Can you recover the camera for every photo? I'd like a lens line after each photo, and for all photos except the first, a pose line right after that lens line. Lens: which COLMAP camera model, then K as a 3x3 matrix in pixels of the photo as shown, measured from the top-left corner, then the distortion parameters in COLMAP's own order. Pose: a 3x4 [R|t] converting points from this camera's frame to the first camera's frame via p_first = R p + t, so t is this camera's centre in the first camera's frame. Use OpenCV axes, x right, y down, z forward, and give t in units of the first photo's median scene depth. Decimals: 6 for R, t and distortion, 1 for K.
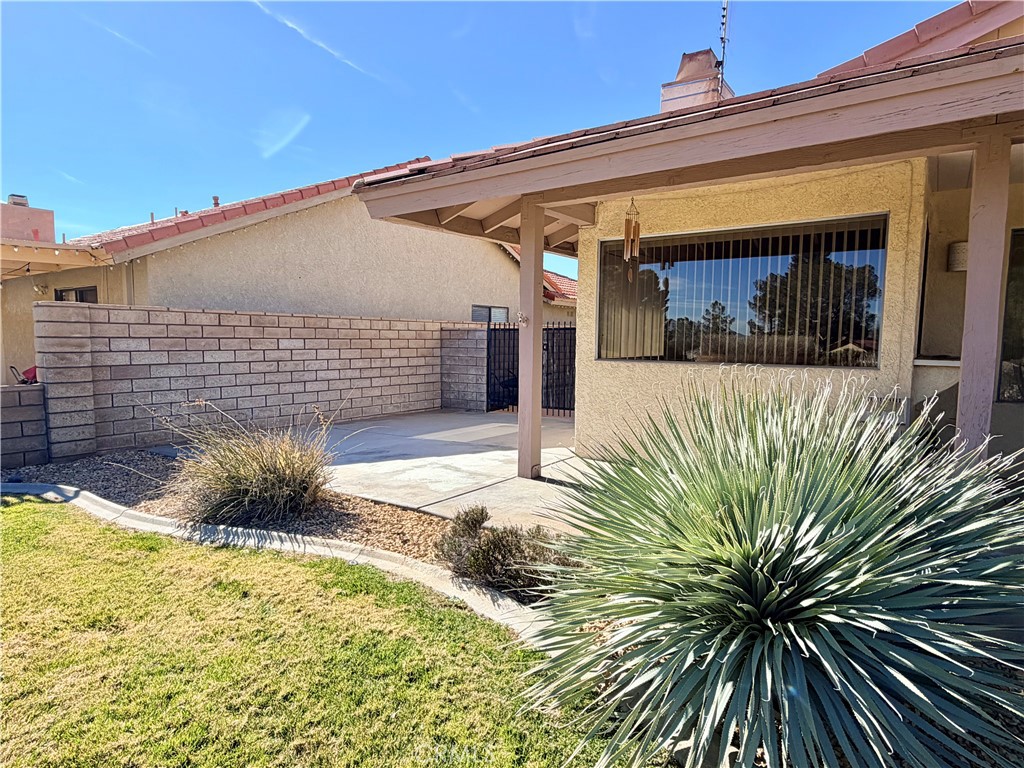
lens RADIAL K [[591.8, 0, 509.4], [0, 591.8, 384.2], [0, 0, 1]] dist [-0.001840, -0.000070]
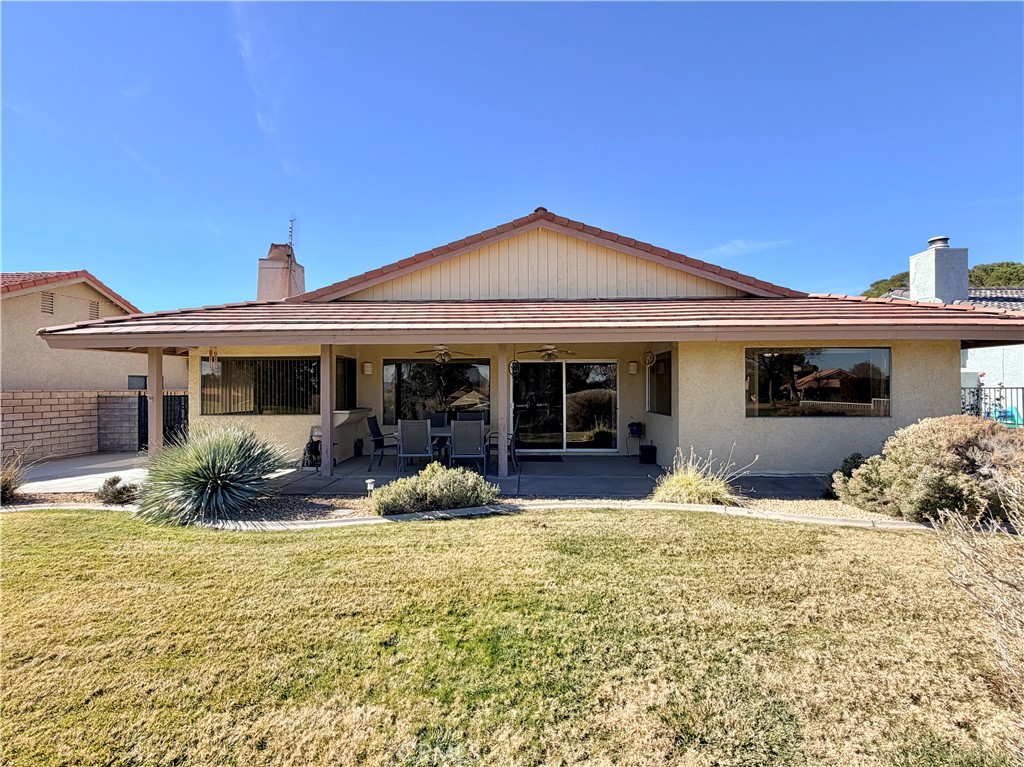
lens RADIAL K [[488.8, 0, 515.2], [0, 488.8, 386.4], [0, 0, 1]] dist [0.001591, 0.000465]
pose [[0.830892, -0.011802, 0.556308, 0.074072], [0.056047, 0.996465, -0.062572, 0.015612], [-0.553603, 0.083171, 0.828617, -0.623179]]
